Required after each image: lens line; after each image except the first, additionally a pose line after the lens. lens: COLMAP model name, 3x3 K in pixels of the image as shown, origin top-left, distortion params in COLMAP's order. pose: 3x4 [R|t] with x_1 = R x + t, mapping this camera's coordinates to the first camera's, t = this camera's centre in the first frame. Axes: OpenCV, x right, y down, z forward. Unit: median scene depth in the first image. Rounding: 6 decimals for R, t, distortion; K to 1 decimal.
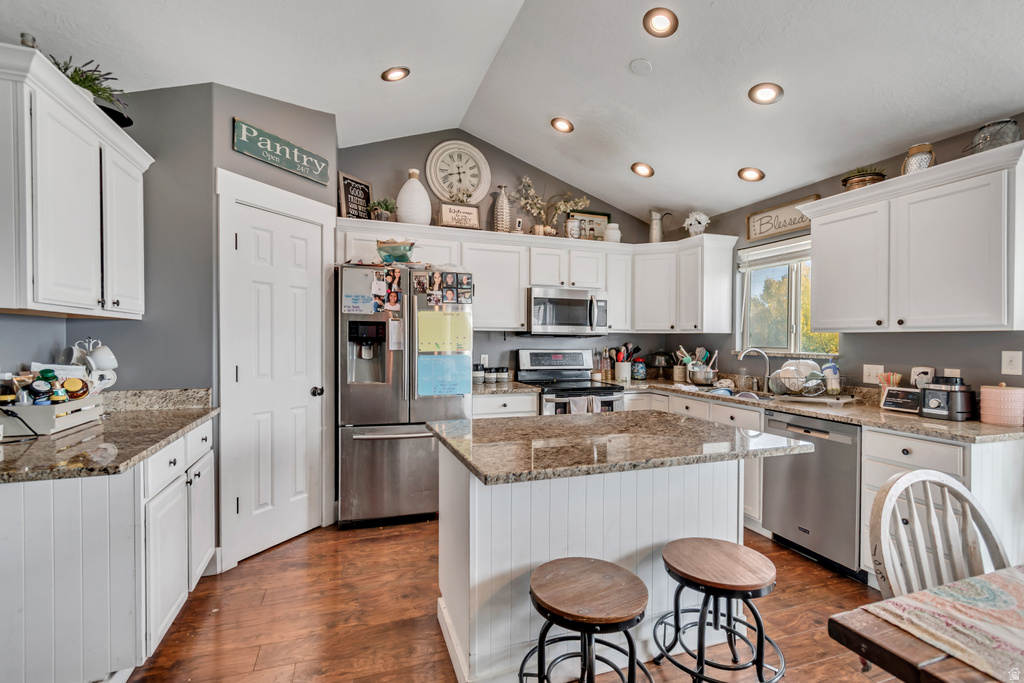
lens RADIAL K [[461.9, 0, 512.6], [0, 461.9, 342.1], [0, 0, 1]] dist [0.005116, -0.002251]
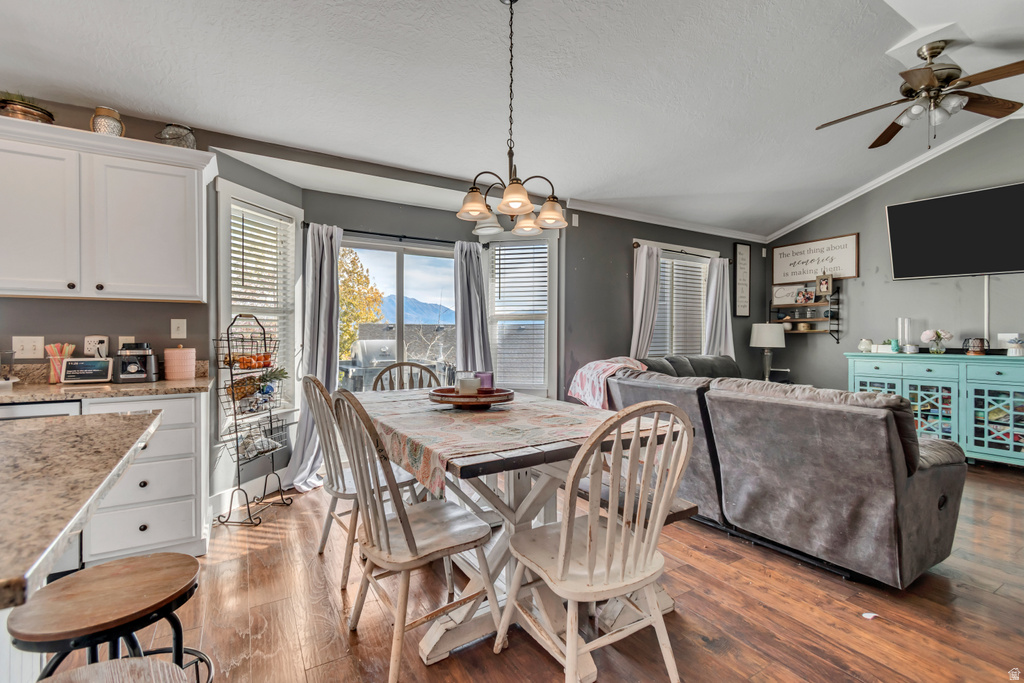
lens RADIAL K [[461.9, 0, 510.8], [0, 461.9, 338.5], [0, 0, 1]] dist [0.005116, -0.002251]
pose [[-0.204248, -0.013672, 0.978824, -0.216056], [0.002710, 0.999891, 0.014532, 0.040992], [-0.978915, 0.005621, -0.204188, 0.298233]]
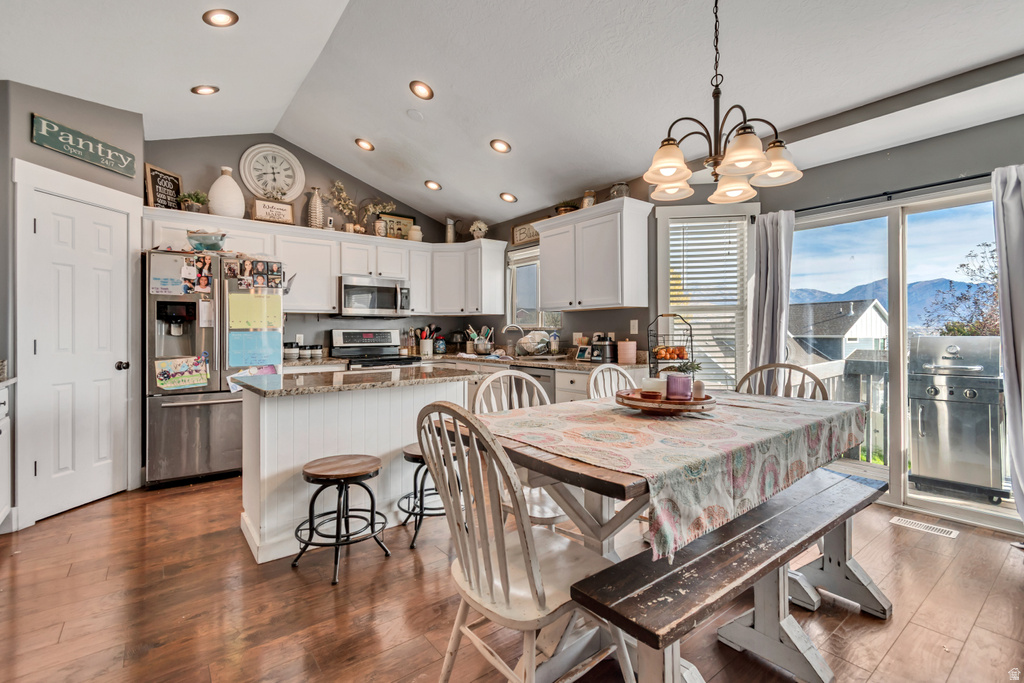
lens RADIAL K [[461.9, 0, 515.0], [0, 461.9, 323.4], [0, 0, 1]] dist [0.005116, -0.002251]
pose [[0.947977, -0.008227, 0.318232, 0.107503], [0.016124, 0.999624, -0.022187, 0.046293], [-0.317930, 0.026164, 0.947753, -0.329702]]
